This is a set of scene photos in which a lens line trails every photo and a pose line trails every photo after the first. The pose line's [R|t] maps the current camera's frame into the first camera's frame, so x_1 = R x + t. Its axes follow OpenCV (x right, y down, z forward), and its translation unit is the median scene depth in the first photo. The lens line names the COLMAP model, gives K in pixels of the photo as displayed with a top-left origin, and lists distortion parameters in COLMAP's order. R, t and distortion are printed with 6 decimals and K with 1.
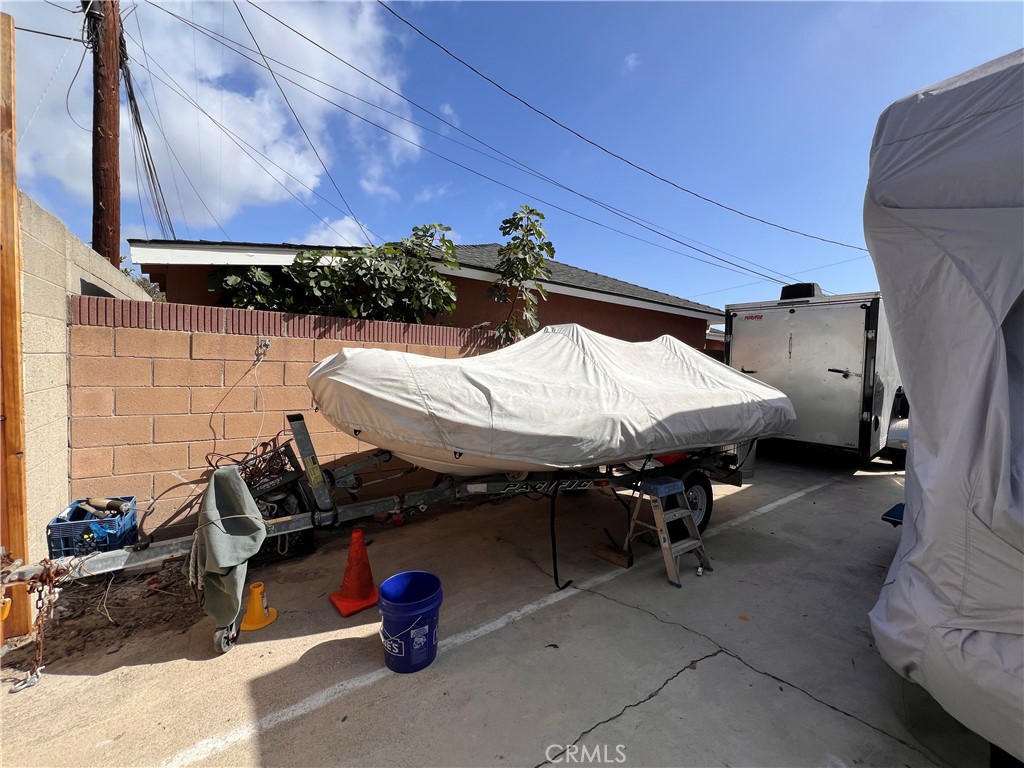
lens RADIAL K [[409.5, 0, 512.3], [0, 409.5, 383.2], [0, 0, 1]] dist [-0.000390, 0.000317]
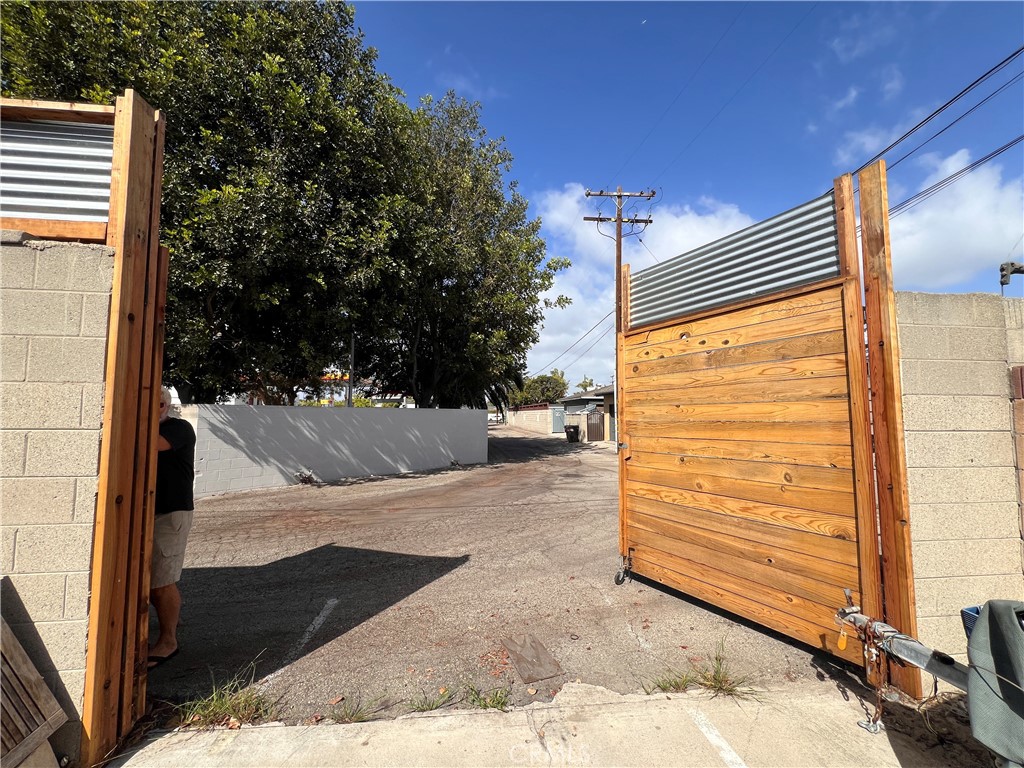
lens RADIAL K [[409.5, 0, 510.7], [0, 409.5, 387.6], [0, 0, 1]] dist [-0.000390, 0.000317]
pose [[-0.497351, -0.100642, -0.861692, 0.323499], [-0.066220, 0.994755, -0.077962, -0.032367], [0.865019, 0.018287, -0.501406, 0.632413]]
